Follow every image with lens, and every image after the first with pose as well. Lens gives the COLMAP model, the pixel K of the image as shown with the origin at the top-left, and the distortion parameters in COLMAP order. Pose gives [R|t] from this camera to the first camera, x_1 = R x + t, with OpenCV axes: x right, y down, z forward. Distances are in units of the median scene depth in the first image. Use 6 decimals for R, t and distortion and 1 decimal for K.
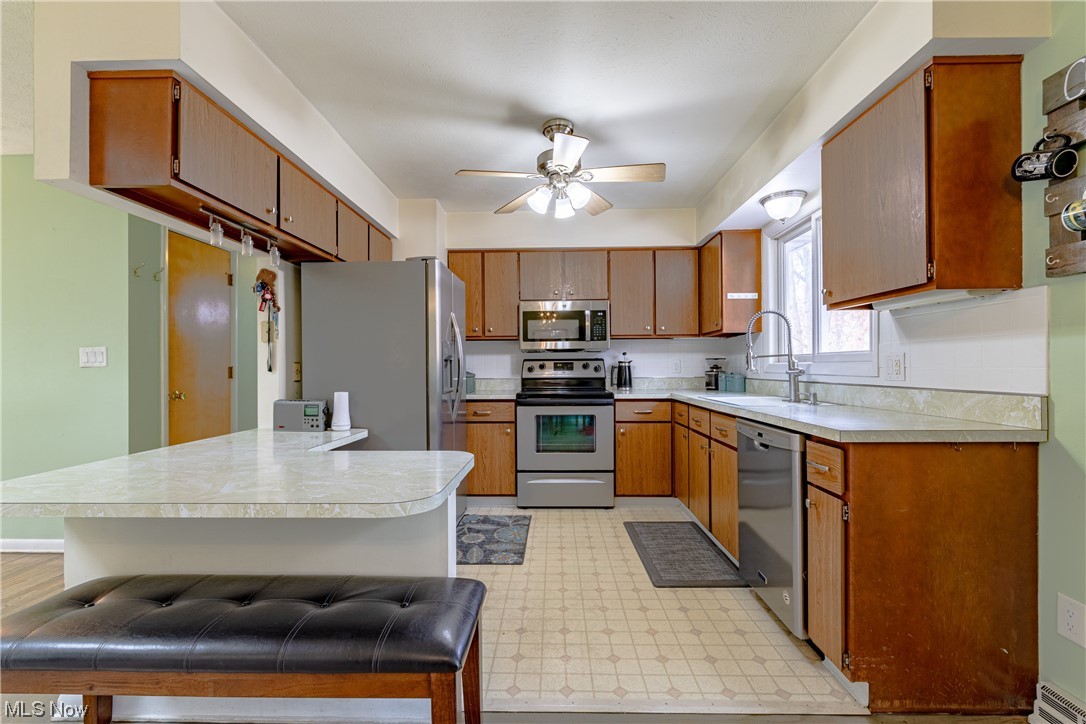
lens RADIAL K [[473.4, 0, 540.9], [0, 473.4, 365.8], [0, 0, 1]] dist [0.003132, -0.000704]
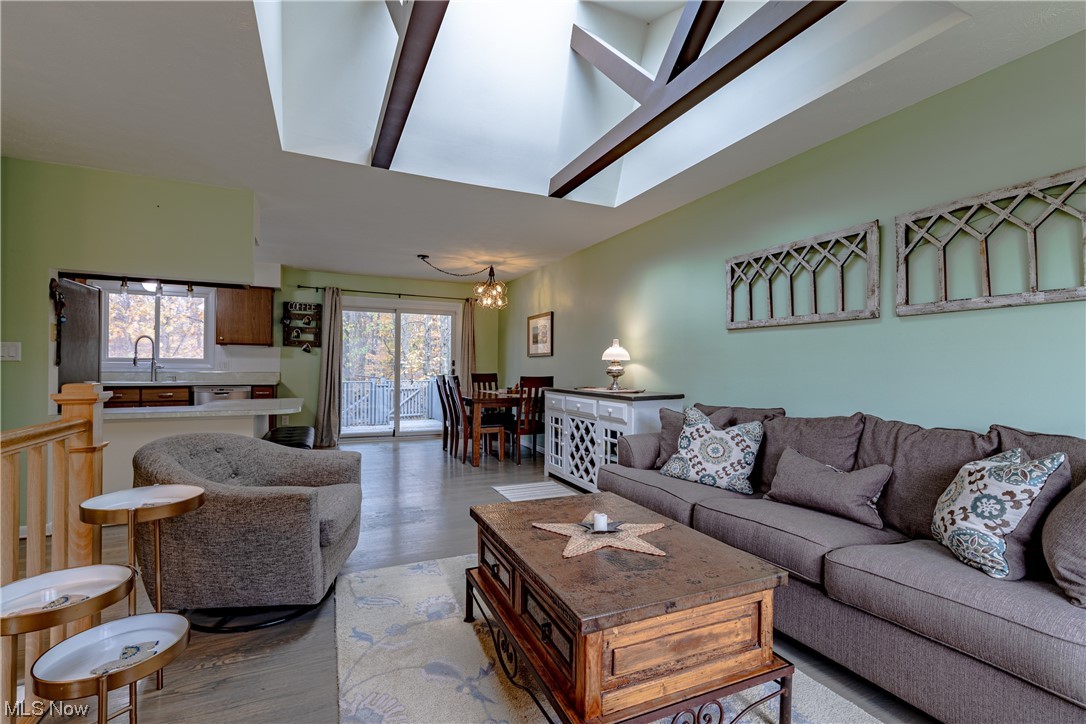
lens RADIAL K [[473.4, 0, 551.0], [0, 473.4, 369.2], [0, 0, 1]] dist [0.003132, -0.000704]
pose [[-0.467743, -0.002922, 0.883860, -2.208684], [-0.007735, 0.999970, -0.000788, 0.010276], [-0.883831, -0.007205, -0.467751, 0.467676]]
